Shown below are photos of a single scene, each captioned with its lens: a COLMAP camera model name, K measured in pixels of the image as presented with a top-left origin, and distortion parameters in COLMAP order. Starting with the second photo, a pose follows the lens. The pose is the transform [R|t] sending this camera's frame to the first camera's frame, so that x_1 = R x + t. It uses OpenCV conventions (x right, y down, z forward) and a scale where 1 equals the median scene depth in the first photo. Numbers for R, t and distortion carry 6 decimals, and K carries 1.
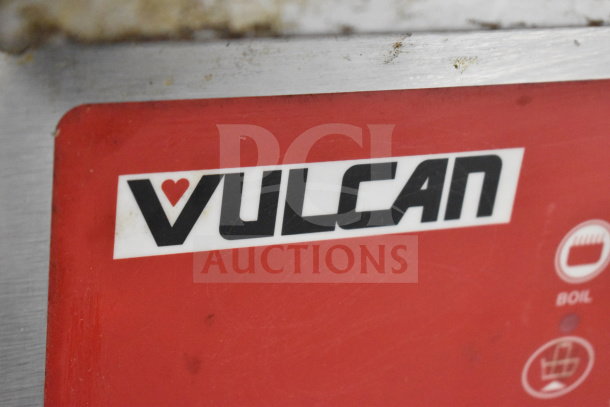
lens RADIAL K [[1438.6, 0, 305.0], [0, 1438.6, 203.5], [0, 0, 1]] dist [-0.022301, 0.009439]
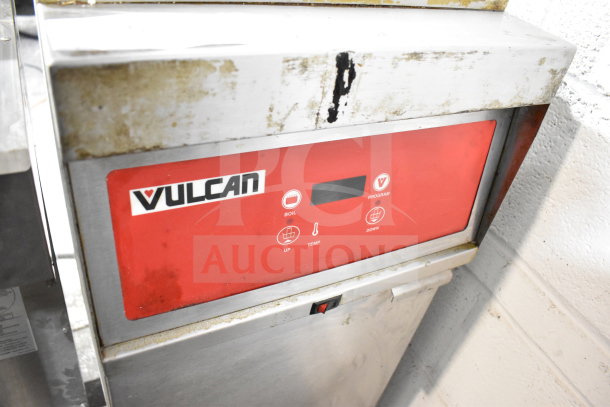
lens RADIAL K [[495.4, 0, 305.0], [0, 495.4, 203.5], [0, 0, 1]] dist [-0.097656, -0.002594]
pose [[0.995591, -0.069456, 0.063036, 0.174419], [0.064320, 0.994705, 0.080155, -0.048658], [-0.068269, -0.075747, 0.994787, -0.104029]]
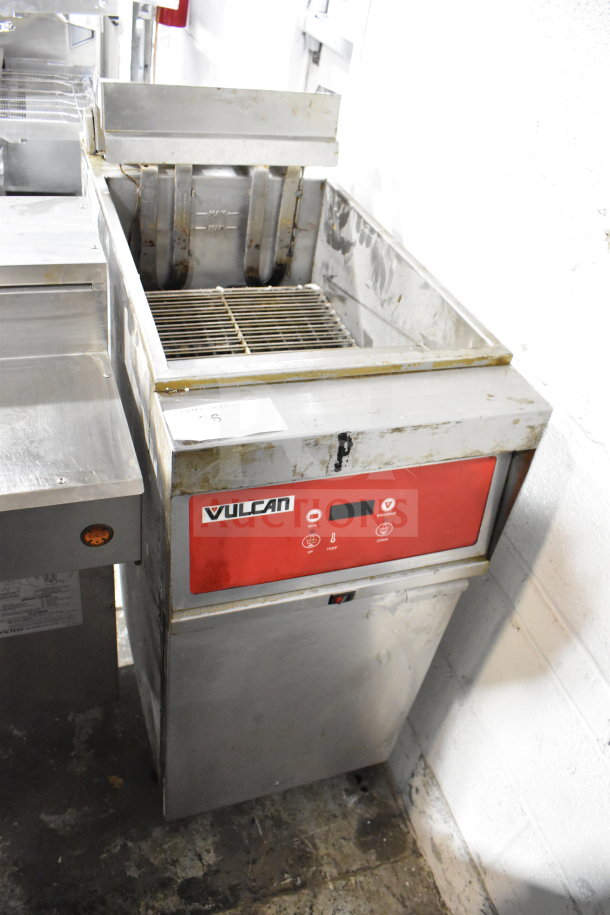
lens RADIAL K [[743.0, 0, 305.0], [0, 743.0, 457.5], [0, 0, 1]] dist [-0.097656, -0.002594]
pose [[0.997648, -0.002965, -0.068484, 0.362214], [0.007683, 0.997605, 0.068734, -0.331990], [0.068117, -0.069098, 0.995282, -1.363608]]
